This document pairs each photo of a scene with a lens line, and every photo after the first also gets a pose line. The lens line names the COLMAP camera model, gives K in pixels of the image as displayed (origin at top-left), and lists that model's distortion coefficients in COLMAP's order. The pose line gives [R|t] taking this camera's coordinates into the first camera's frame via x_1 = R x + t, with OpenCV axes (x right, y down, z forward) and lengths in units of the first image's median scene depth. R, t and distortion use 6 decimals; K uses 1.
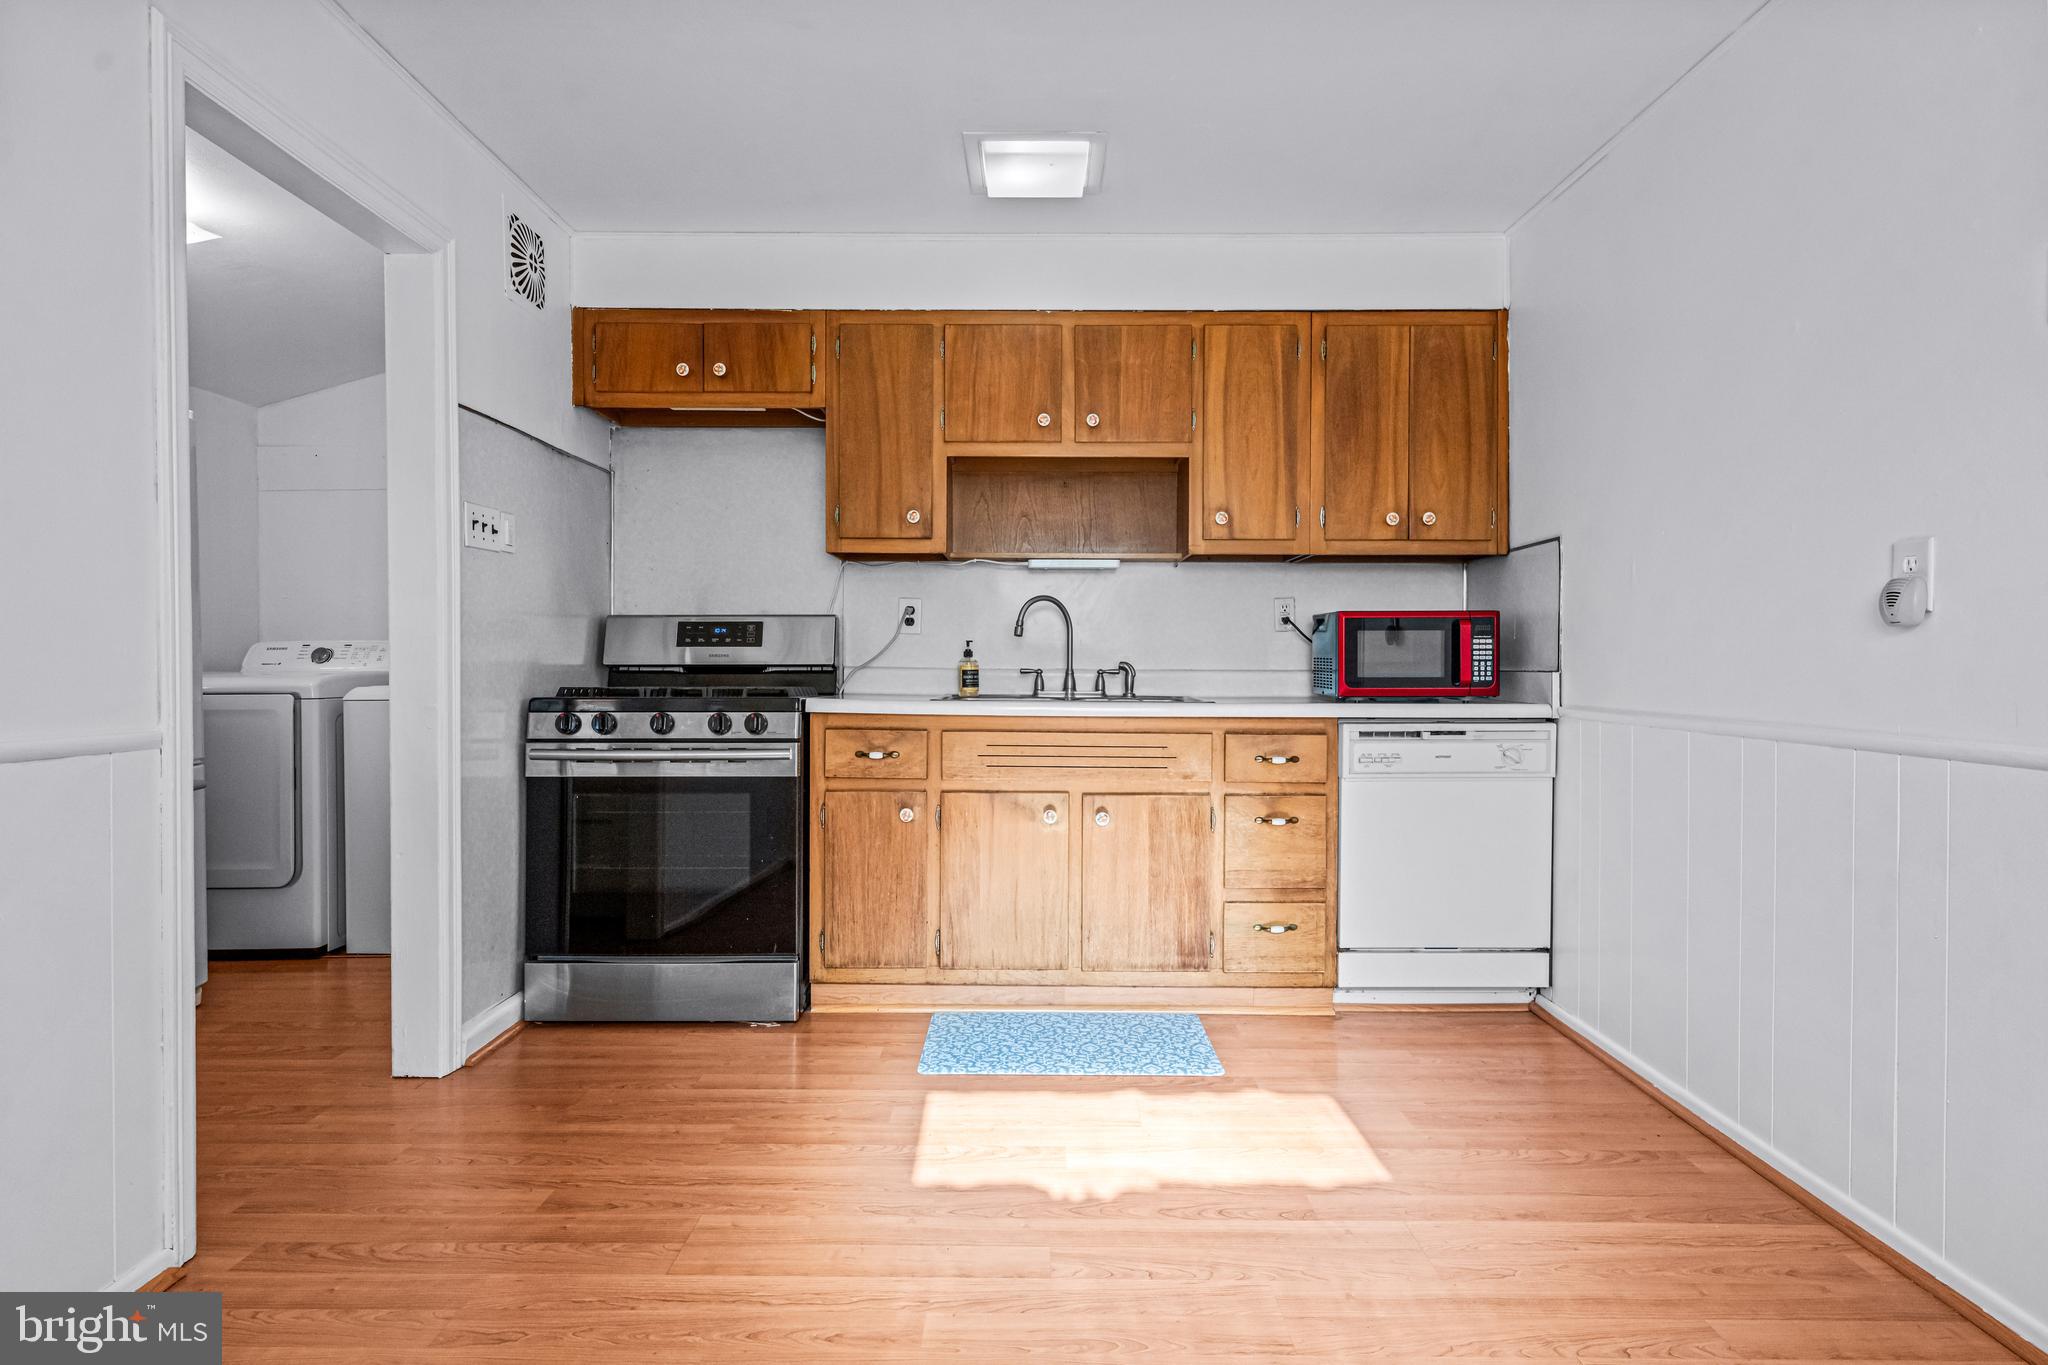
lens RADIAL K [[1077.8, 0, 1024.5], [0, 1077.8, 673.7], [0, 0, 1]] dist [0.000707, -0.000481]
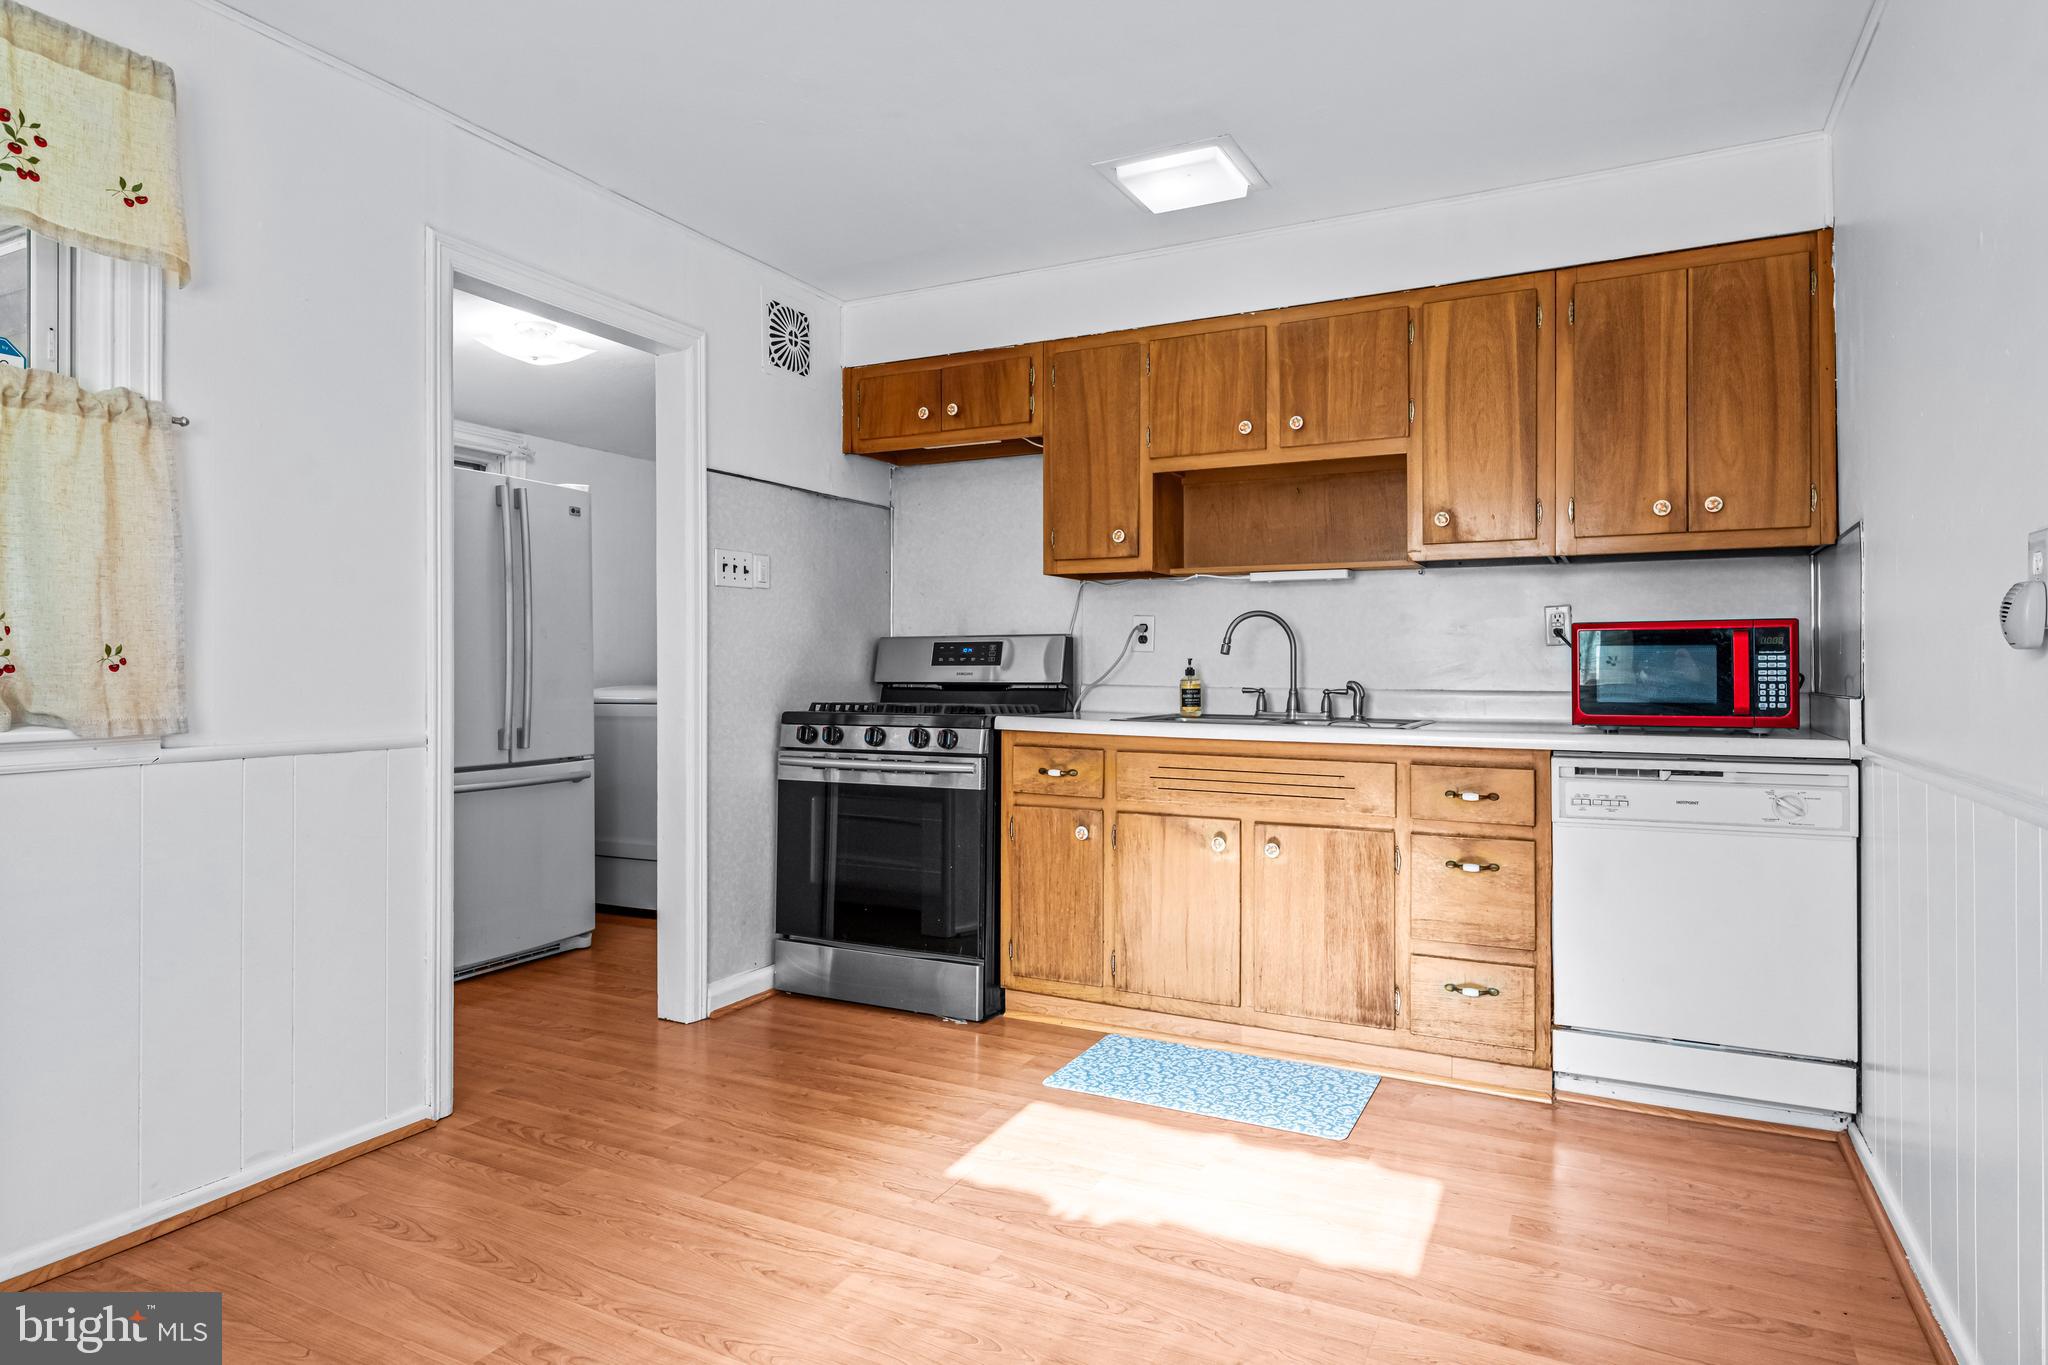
lens RADIAL K [[1162.6, 0, 1026.3], [0, 1162.6, 662.1], [0, 0, 1]] dist [0.001755, 0.000899]
pose [[0.891013, -0.003761, -0.453962, 0.335936], [-0.003919, 0.999865, -0.015975, -0.011777], [0.453961, 0.016013, 0.890878, -0.000792]]
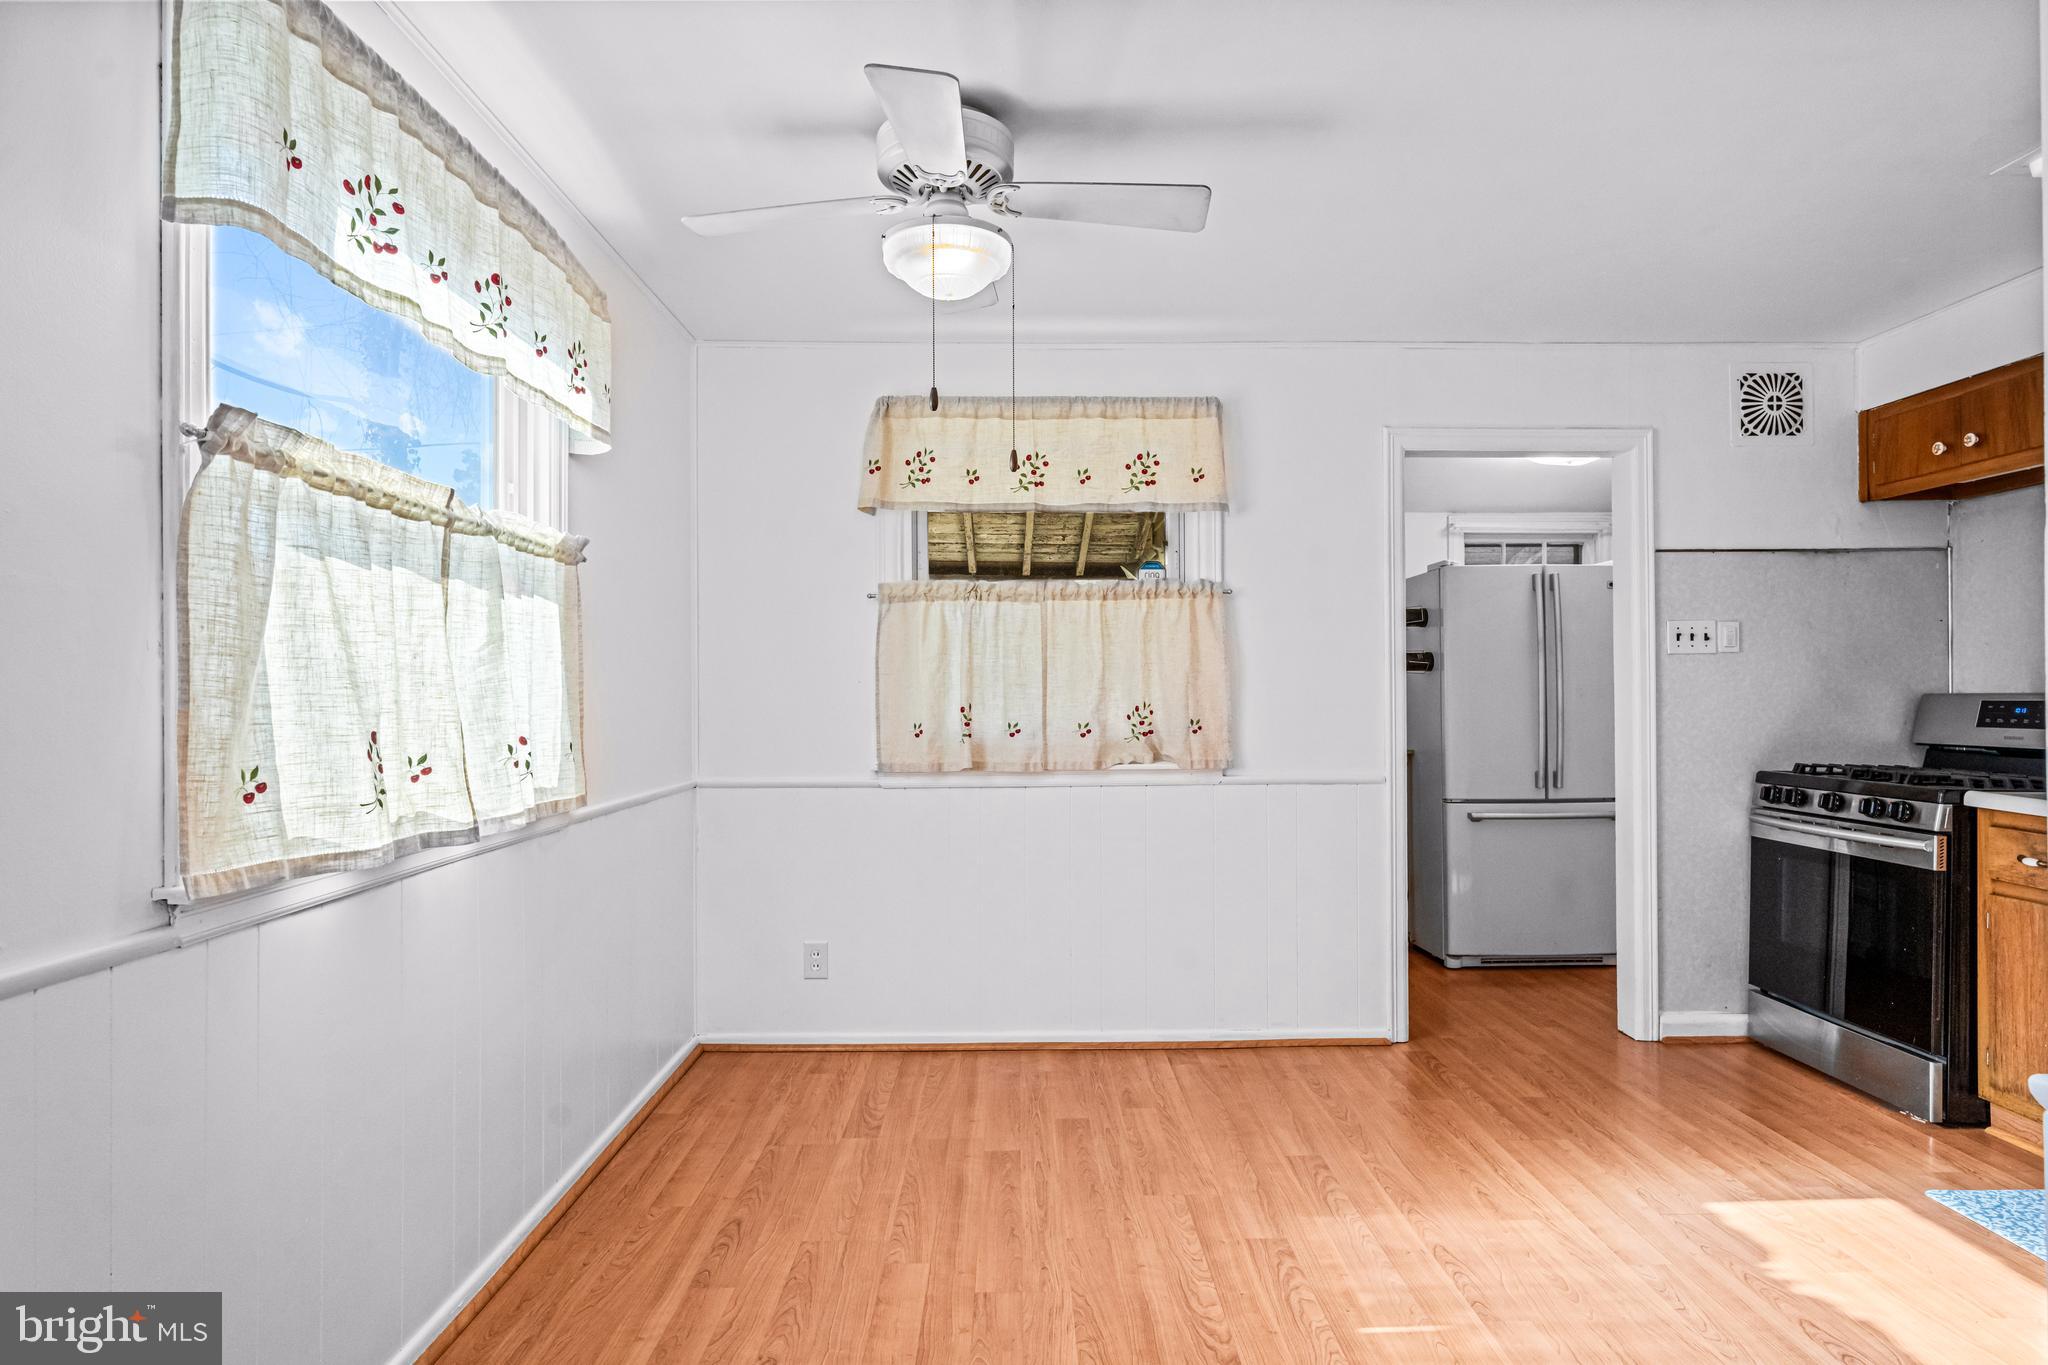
lens RADIAL K [[1121.3, 0, 1020.5], [0, 1121.3, 690.1], [0, 0, 1]] dist [0.000072, 0.000939]
pose [[0.009017, -0.004935, -0.999947, 0.760393], [-0.006039, 0.999969, -0.004989, -0.054526], [0.999941, 0.006084, 0.008987, 0.161477]]
